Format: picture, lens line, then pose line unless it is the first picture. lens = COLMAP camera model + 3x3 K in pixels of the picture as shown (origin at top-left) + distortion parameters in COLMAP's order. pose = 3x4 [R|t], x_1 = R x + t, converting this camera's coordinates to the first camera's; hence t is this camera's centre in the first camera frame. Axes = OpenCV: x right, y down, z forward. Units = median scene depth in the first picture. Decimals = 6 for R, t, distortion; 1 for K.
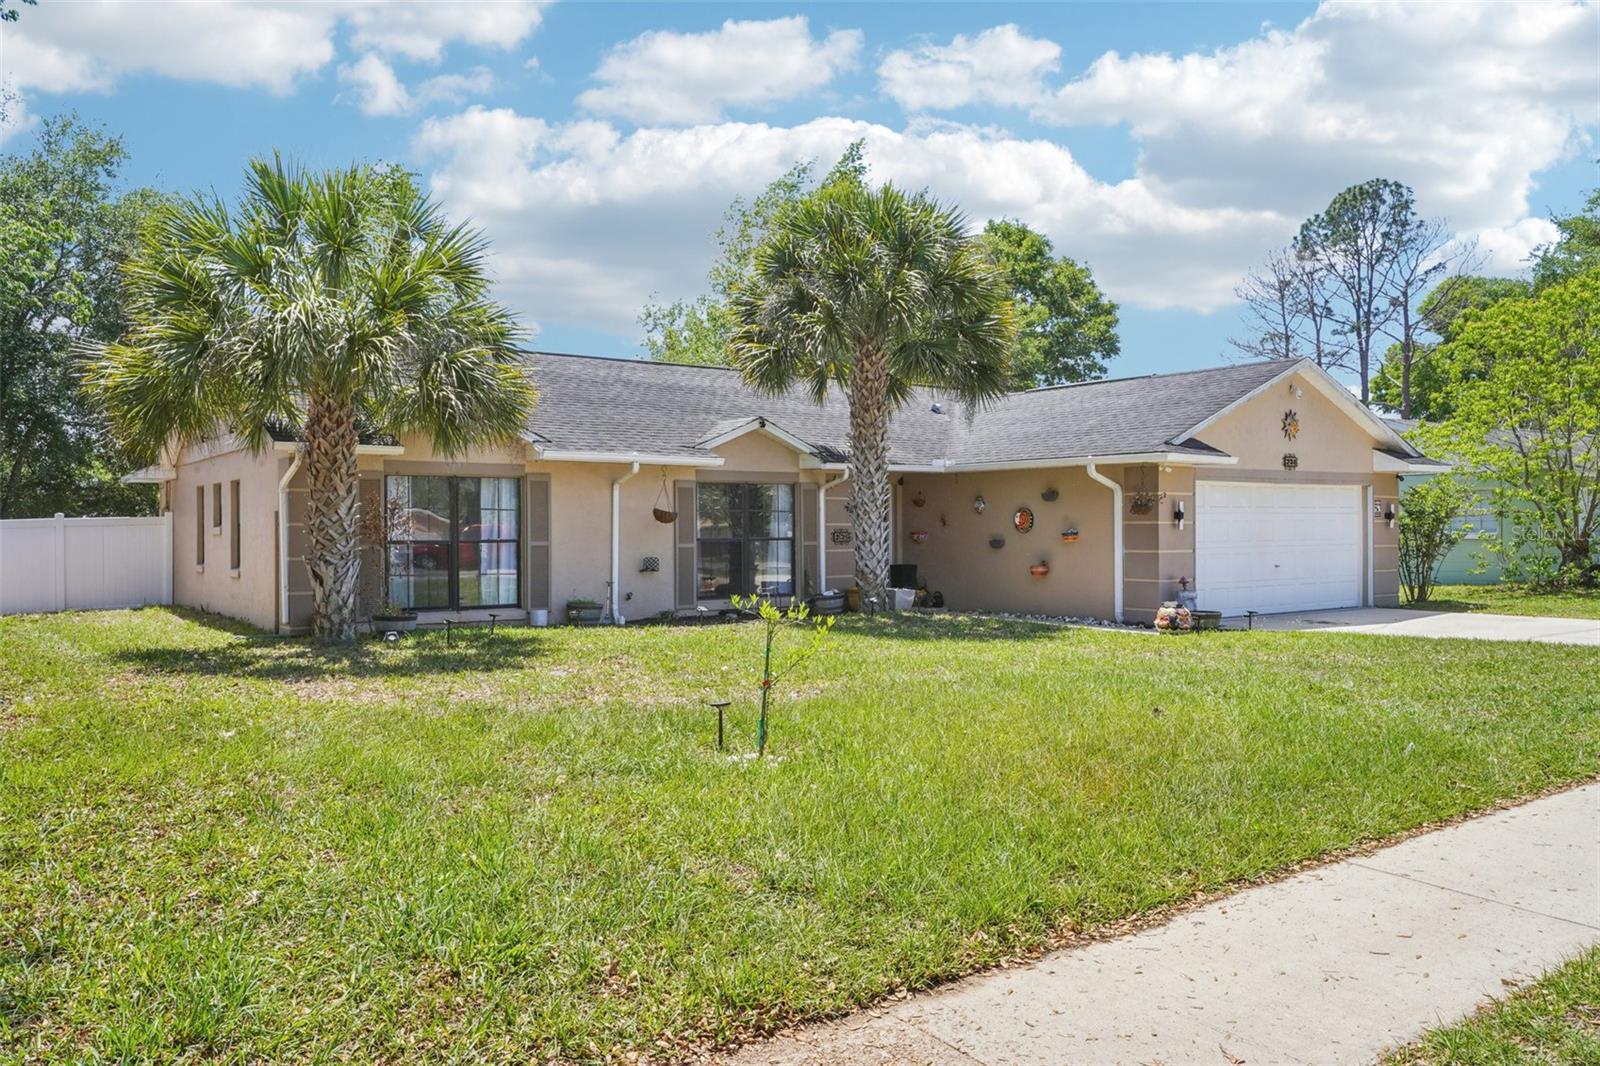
lens RADIAL K [[1195.5, 0, 792.5], [0, 1195.5, 518.5], [0, 0, 1]] dist [0.026896, 0.000026]
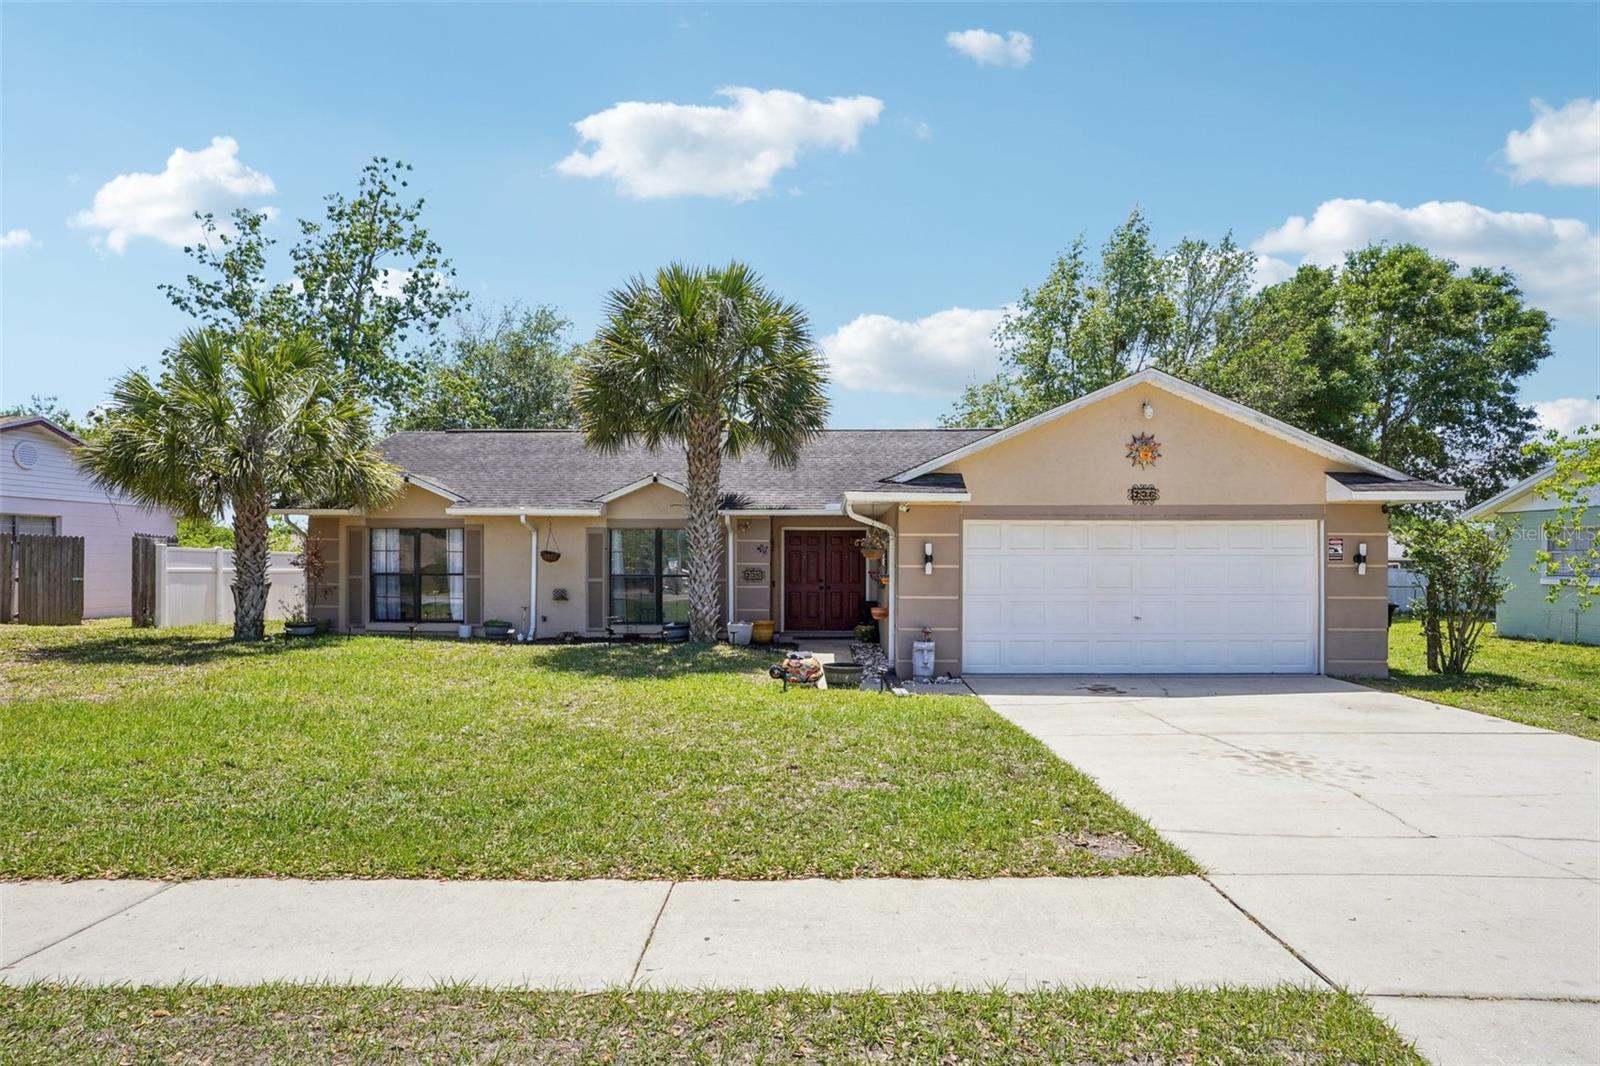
lens RADIAL K [[920.8, 0, 793.7], [0, 920.8, 560.1], [0, 0, 1]] dist [-0.021140, 0.002347]
pose [[0.794480, 0.006619, -0.607254, 0.658480], [-0.001059, 0.999954, 0.009514, -0.007648], [0.607290, -0.006915, 0.794450, 0.366779]]
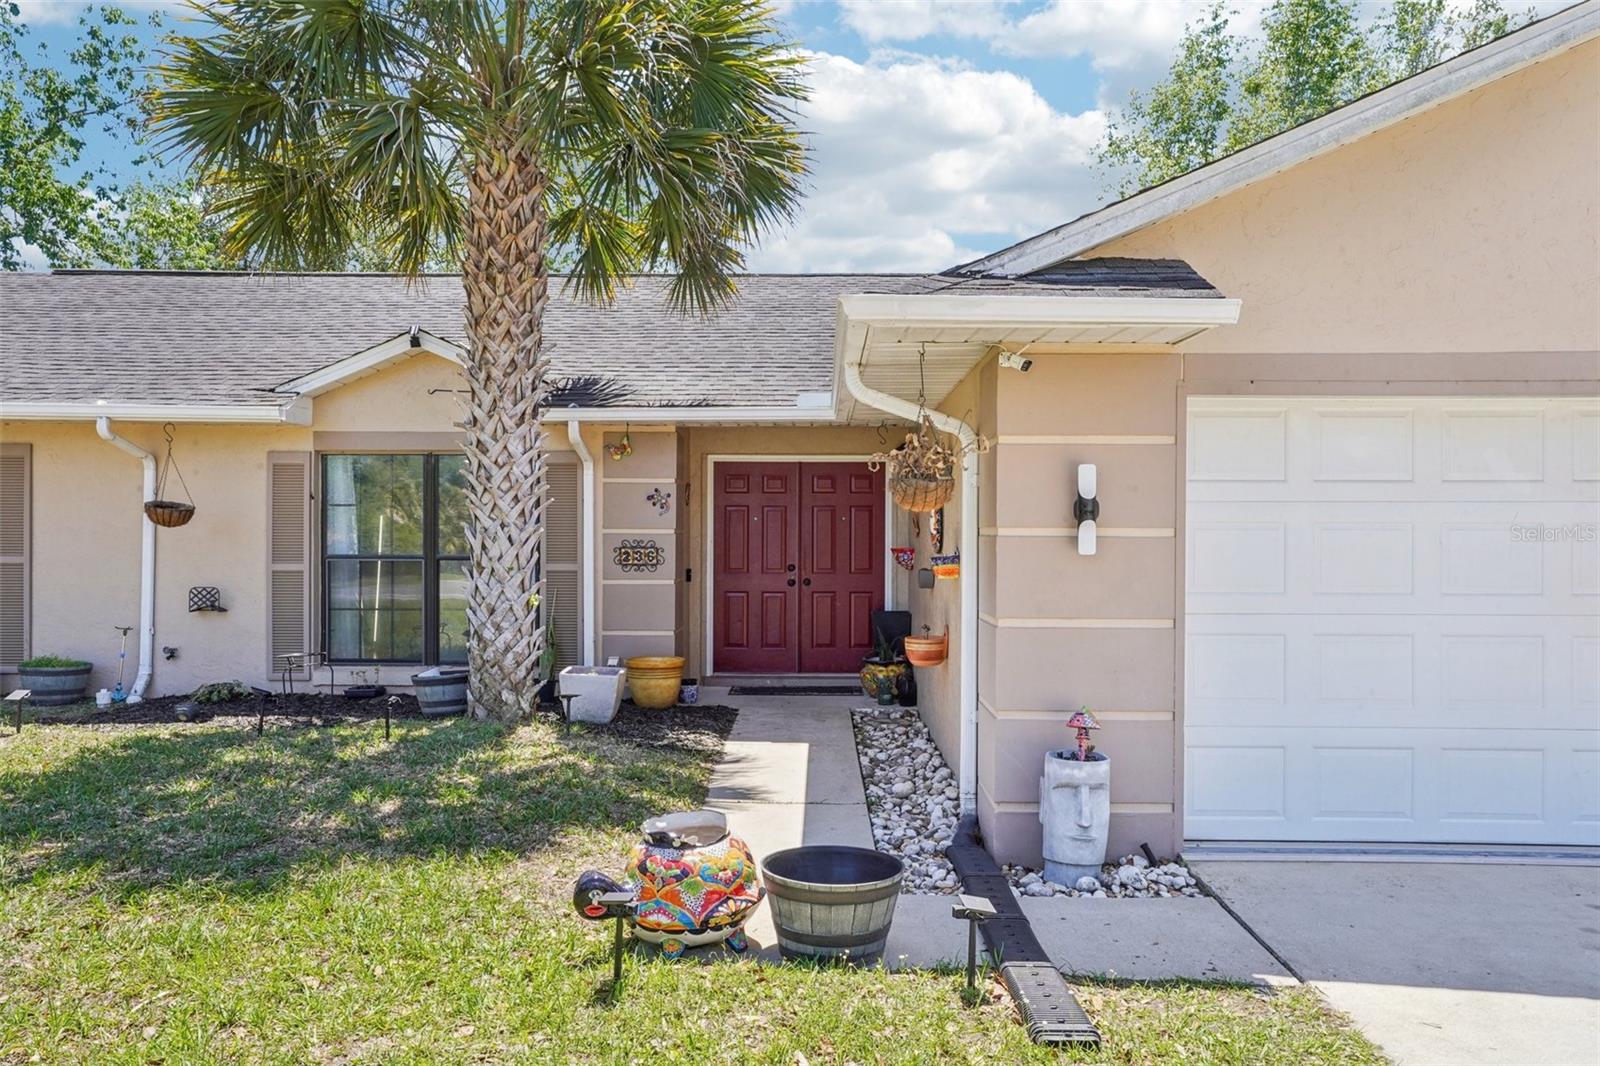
lens RADIAL K [[1195.5, 0, 798.8], [0, 1195.5, 529.6], [0, 0, 1]] dist [0.026896, 0.000026]
pose [[0.806569, 0.004463, -0.591123, 0.438749], [-0.001305, 0.999983, 0.005769, 0.001202], [0.591139, -0.003882, 0.806561, 0.690755]]
